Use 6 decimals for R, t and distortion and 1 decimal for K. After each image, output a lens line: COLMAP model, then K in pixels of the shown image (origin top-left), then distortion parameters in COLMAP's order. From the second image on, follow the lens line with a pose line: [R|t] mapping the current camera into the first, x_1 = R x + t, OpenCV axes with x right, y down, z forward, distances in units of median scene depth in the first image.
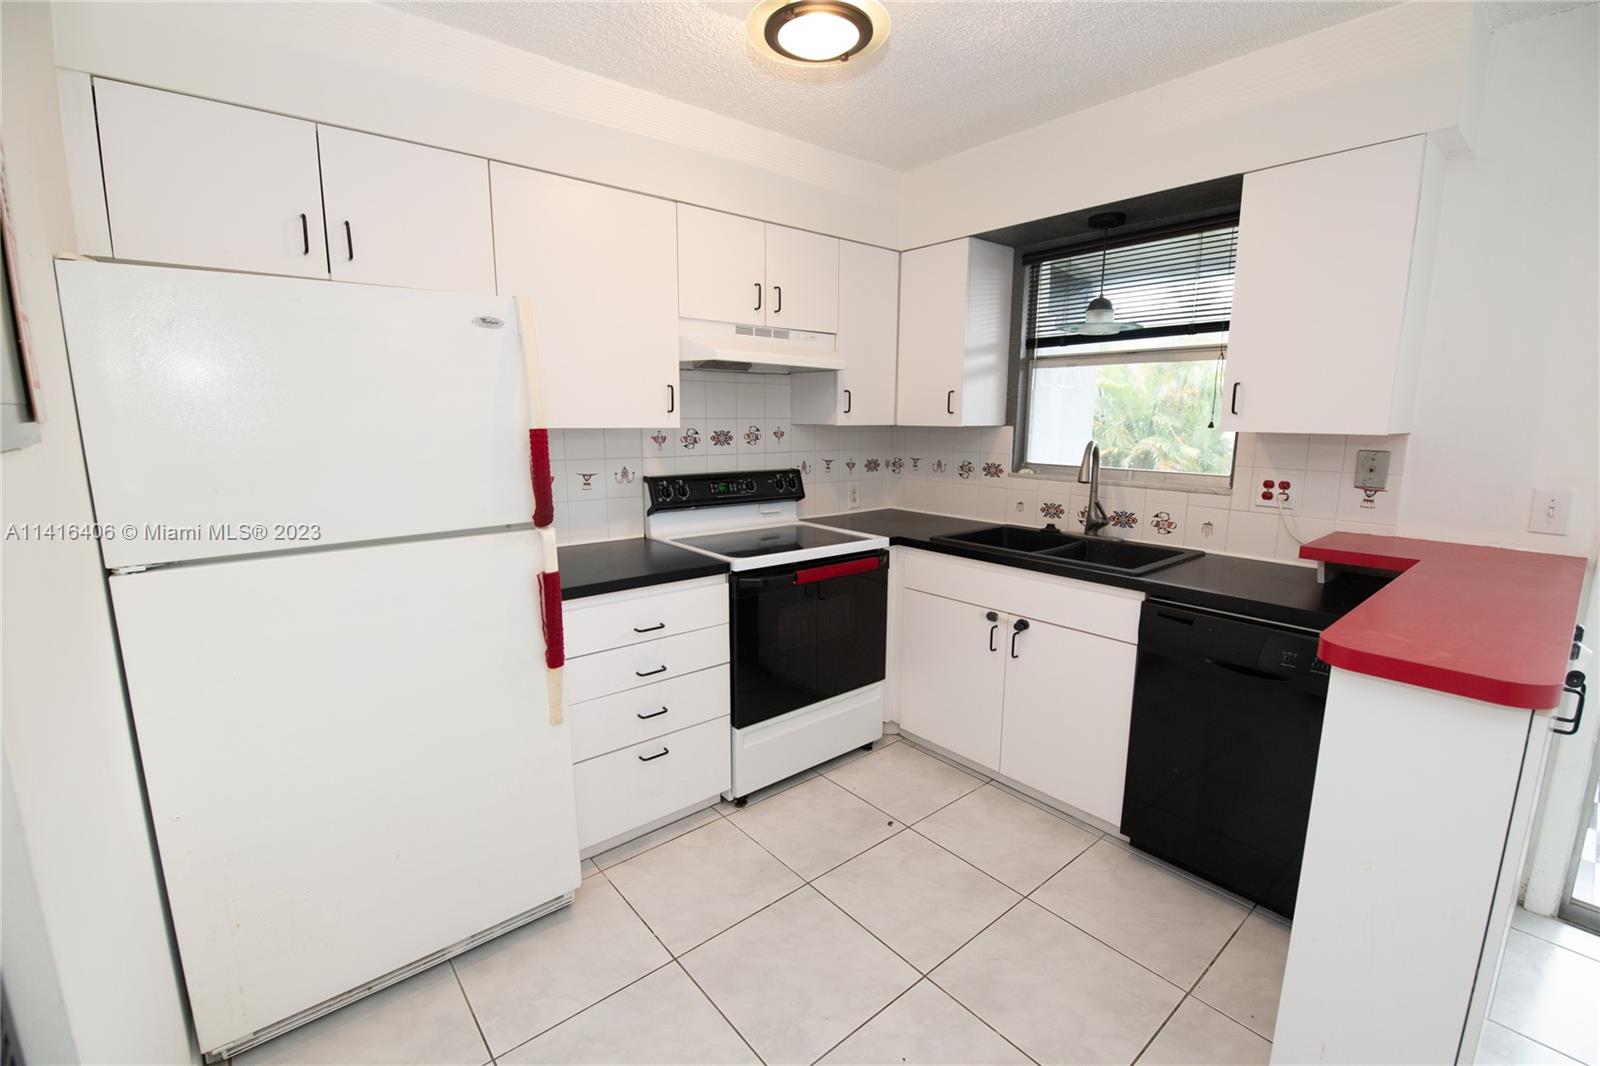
lens RADIAL K [[698.7, 0, 800.9], [0, 698.7, 539.9], [0, 0, 1]] dist [-0.003967, -0.000457]
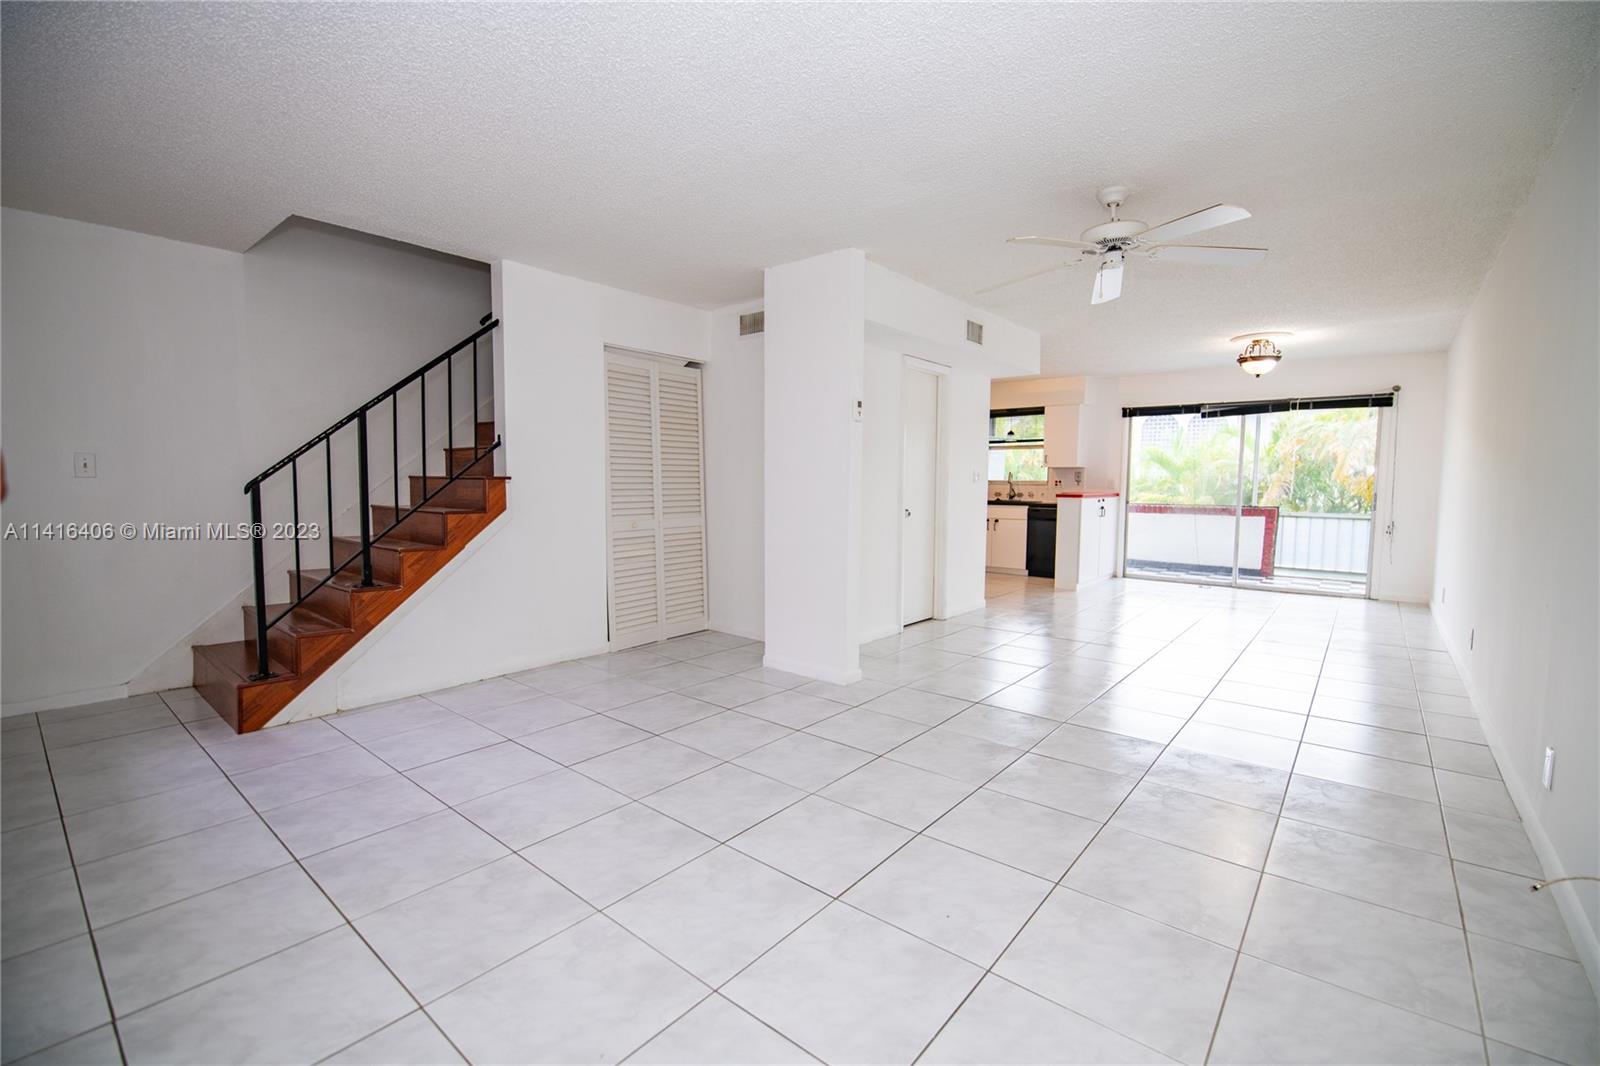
lens RADIAL K [[698.7, 0, 800.9], [0, 698.7, 539.9], [0, 0, 1]] dist [-0.003967, -0.000457]
pose [[0.984620, -0.016134, 0.173961, -1.136195], [0.032015, 0.995528, -0.088874, 0.440300], [-0.171750, 0.093076, 0.980734, -2.047581]]
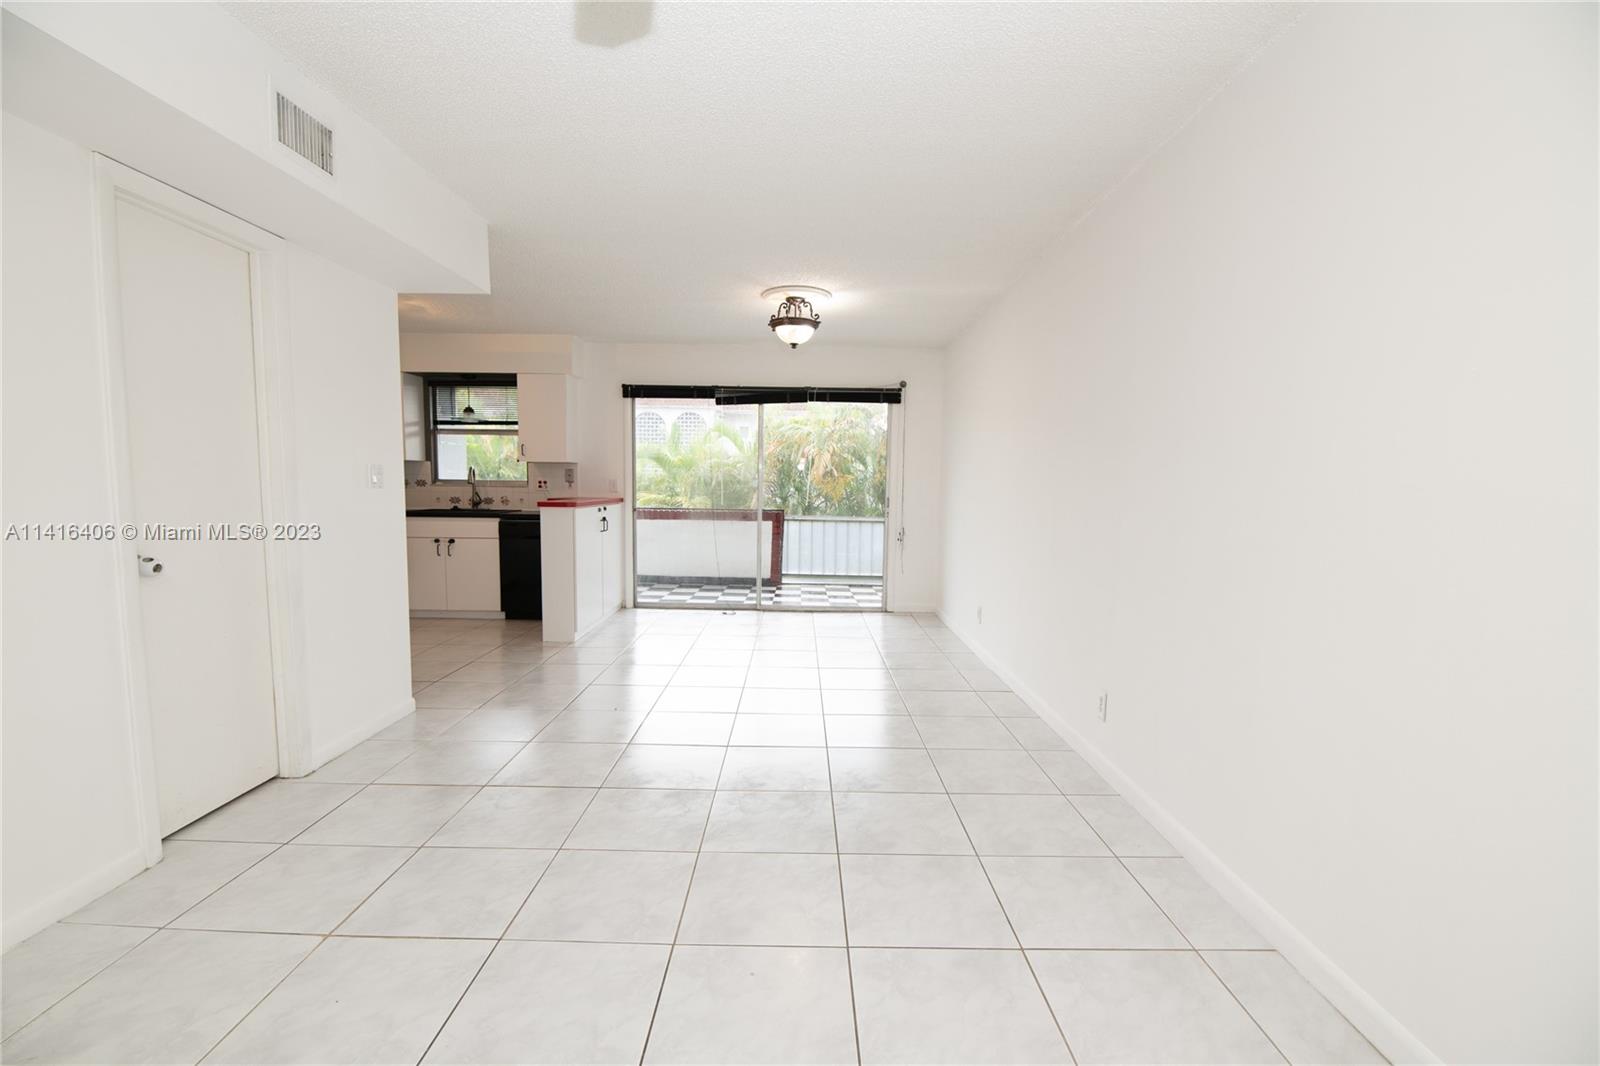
lens RADIAL K [[698.7, 0, 800.9], [0, 698.7, 539.9], [0, 0, 1]] dist [-0.003967, -0.000457]
pose [[0.647945, -0.061154, 0.759228, -0.623004], [0.125212, 0.991763, -0.026975, 0.285968], [-0.751325, 0.112543, 0.650265, -1.252472]]
